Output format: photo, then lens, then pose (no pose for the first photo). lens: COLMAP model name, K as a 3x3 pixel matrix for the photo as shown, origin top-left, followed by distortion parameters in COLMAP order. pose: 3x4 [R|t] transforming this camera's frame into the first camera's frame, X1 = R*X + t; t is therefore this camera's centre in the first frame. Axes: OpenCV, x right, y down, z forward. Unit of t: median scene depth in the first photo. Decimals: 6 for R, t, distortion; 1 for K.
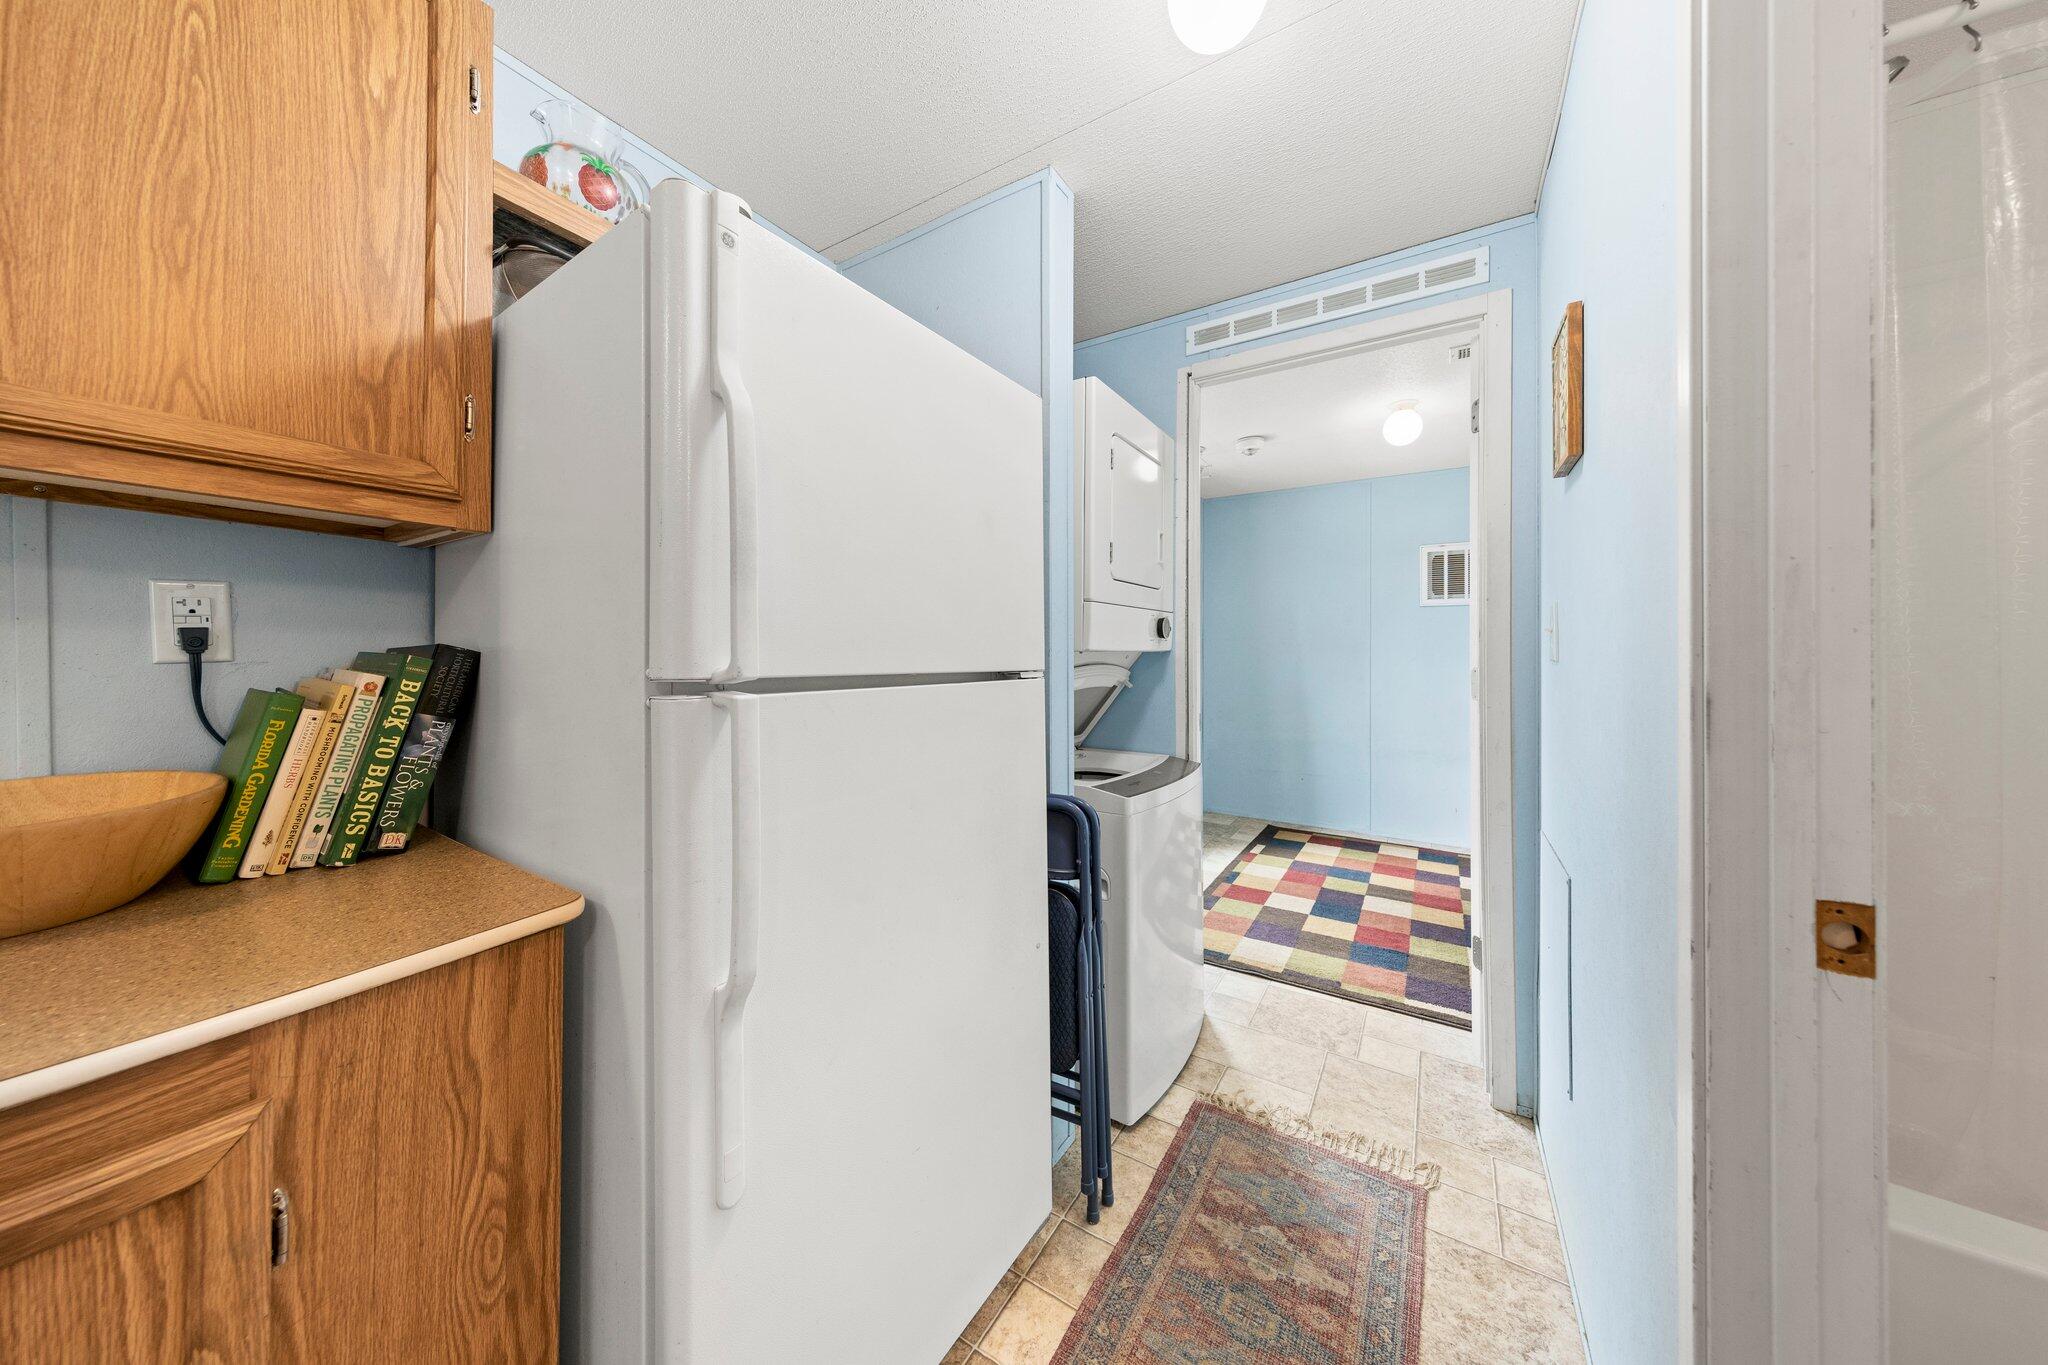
lens RADIAL K [[654.8, 0, 1014.9], [0, 654.8, 655.4], [0, 0, 1]] dist [0.000227, 0.000023]
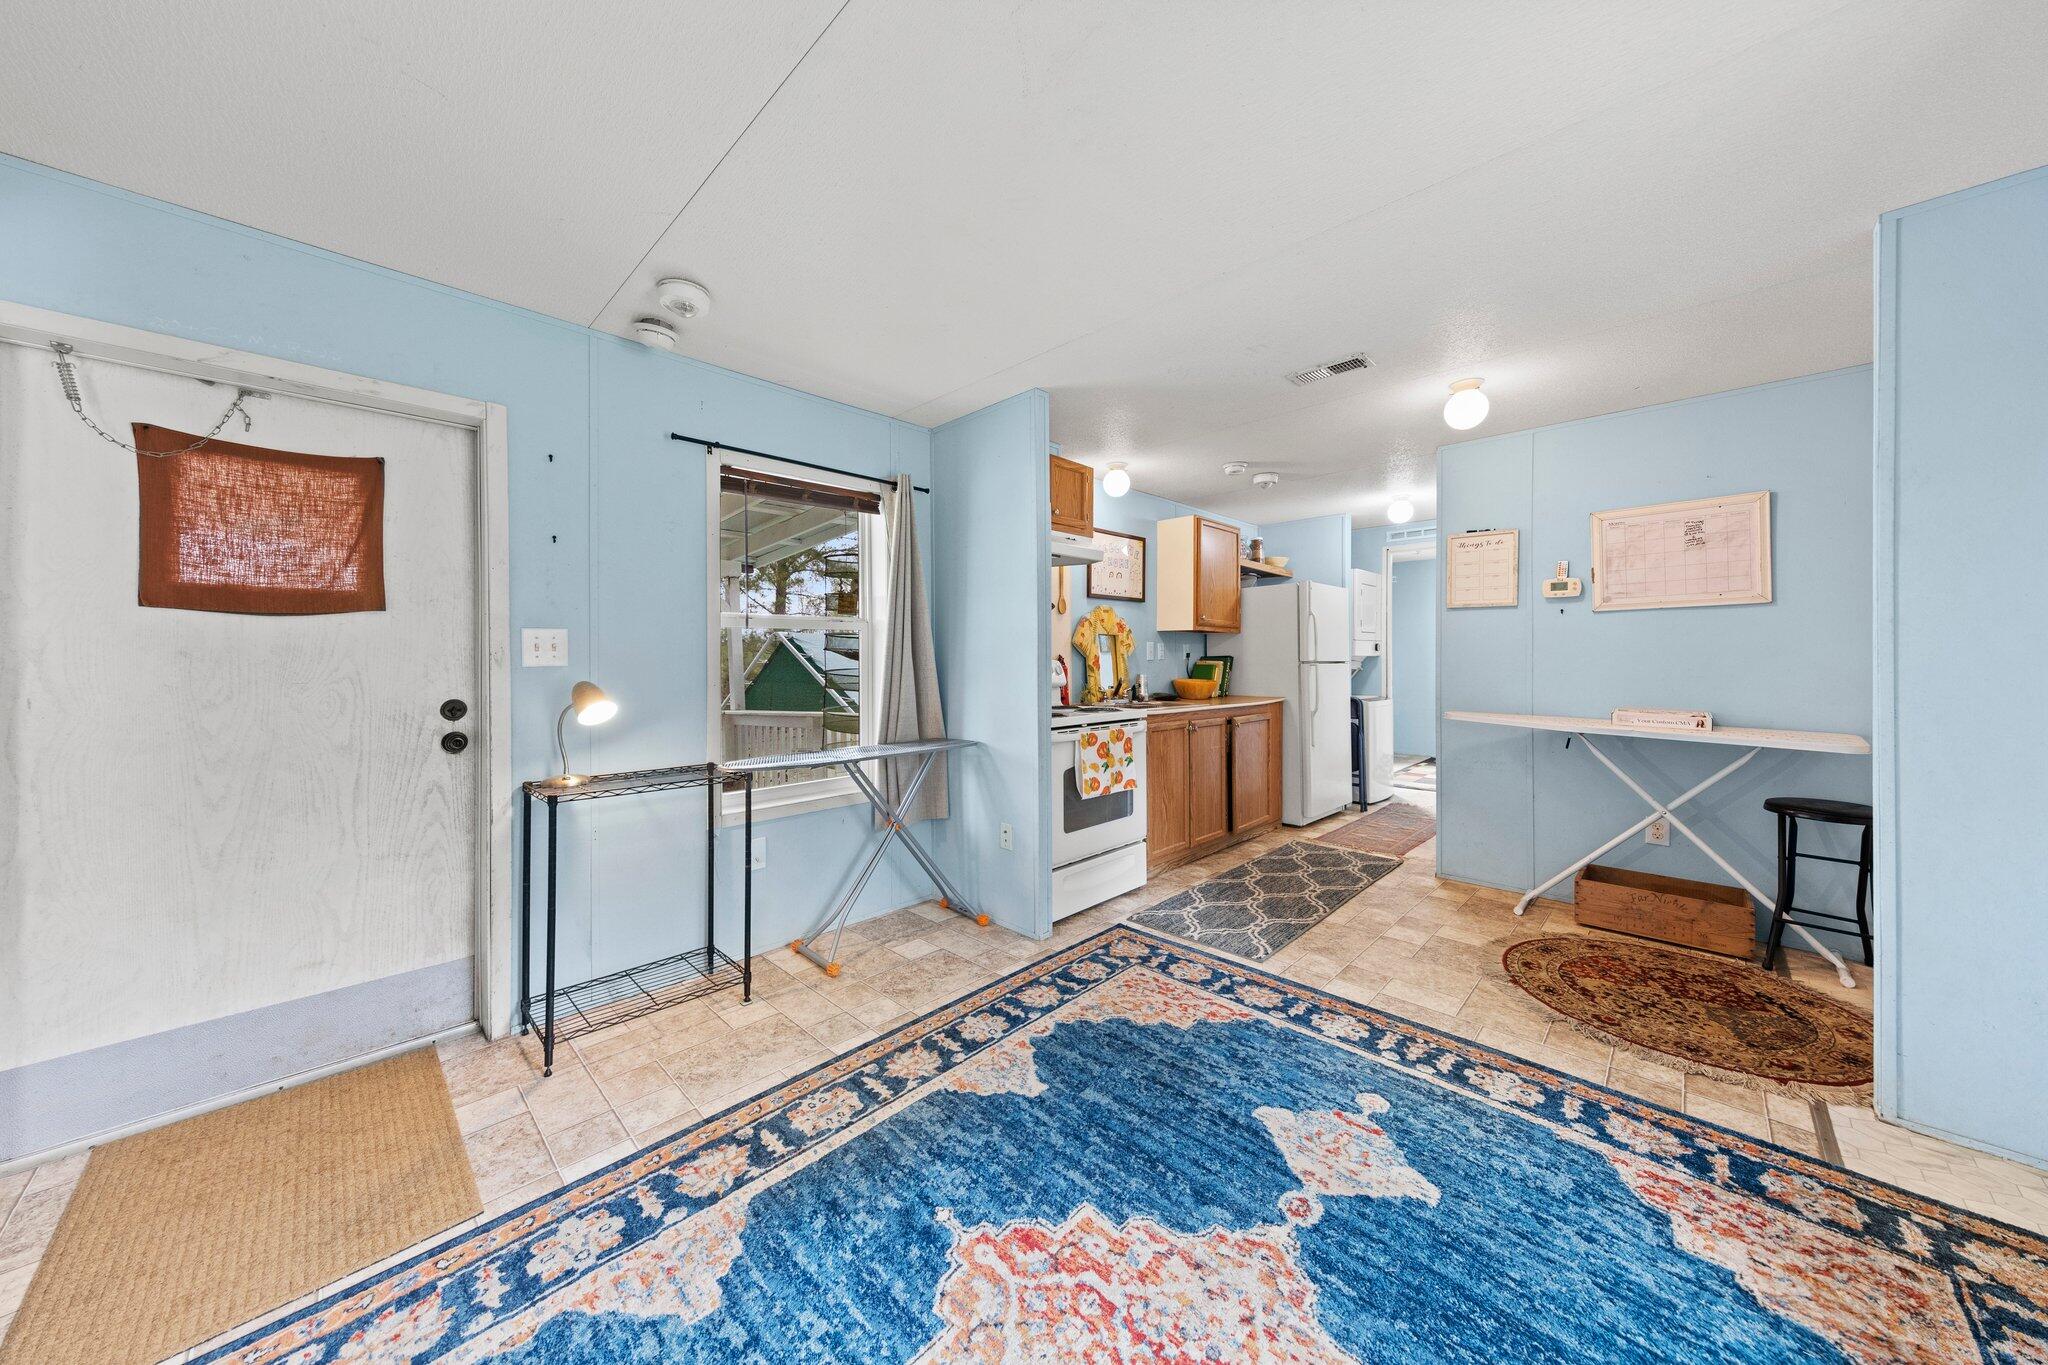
lens RADIAL K [[681.9, 0, 1020.9], [0, 681.9, 655.4], [0, 0, 1]] dist [0.001393, 0.000050]
pose [[0.980377, -0.003550, -0.197100, -0.707011], [0.002189, 0.999972, -0.007123, 0.008817], [0.197120, 0.006551, 0.980358, -2.179653]]
